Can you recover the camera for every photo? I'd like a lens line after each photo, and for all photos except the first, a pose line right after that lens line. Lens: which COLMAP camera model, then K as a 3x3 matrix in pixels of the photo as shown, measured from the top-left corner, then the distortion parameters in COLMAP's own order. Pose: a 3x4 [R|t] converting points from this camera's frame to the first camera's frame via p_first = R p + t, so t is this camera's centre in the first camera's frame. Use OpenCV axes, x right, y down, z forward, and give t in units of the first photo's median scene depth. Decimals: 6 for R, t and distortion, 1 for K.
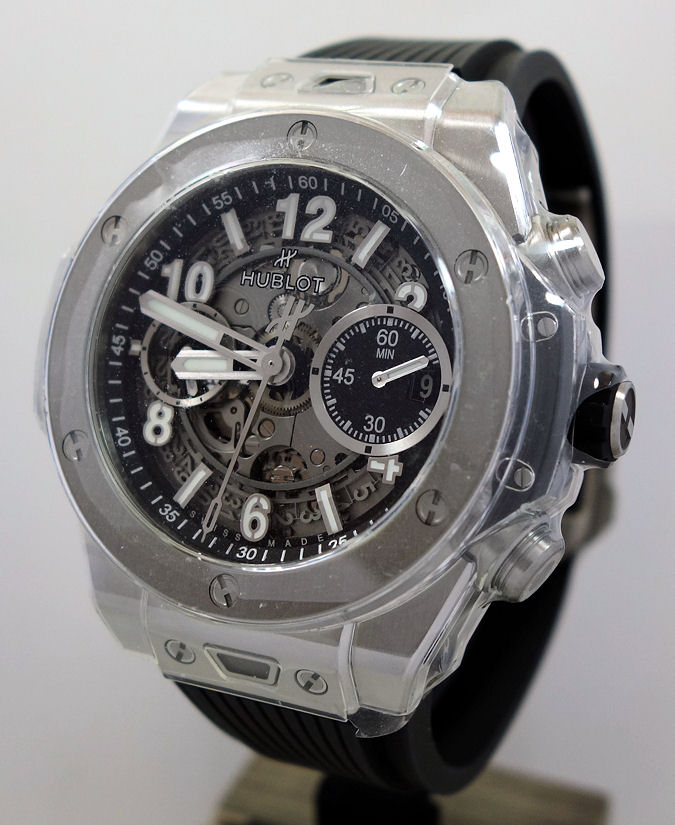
lens RADIAL K [[1172.7, 0, 337.9], [0, 1172.7, 414.7], [0, 0, 1]] dist [-0.020847, 0.000000]
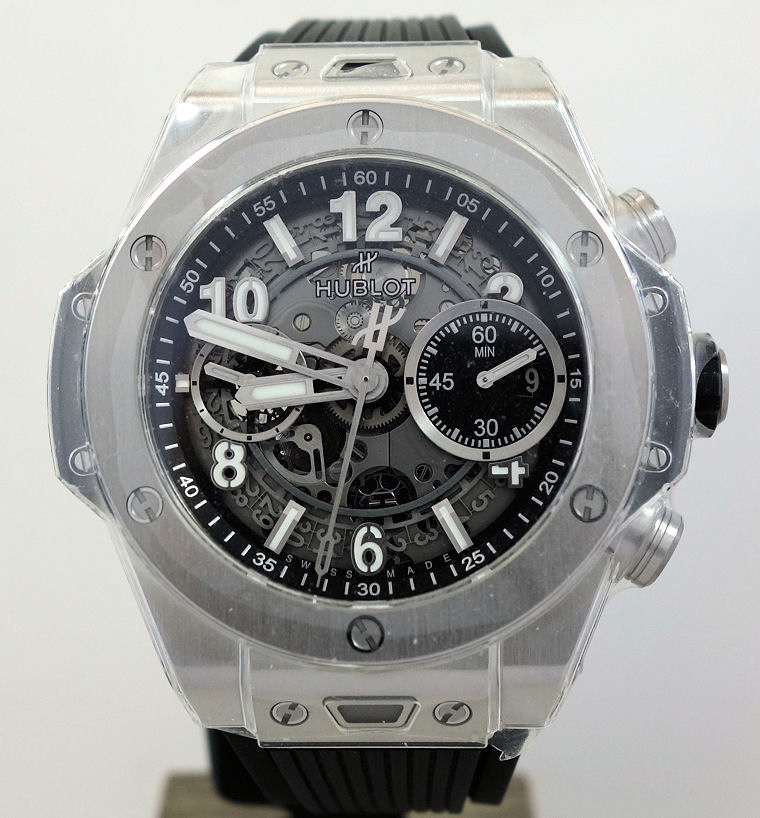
lens RADIAL K [[1175.0, 0, 381.7], [0, 1175.0, 407.2], [0, 0, 1]] dist [0.014498, 0.000000]
pose [[0.940899, -0.146713, 0.305260, -0.321743], [0.145495, 0.988994, 0.026870, -0.044141], [-0.305843, 0.019131, 0.951890, 0.127224]]
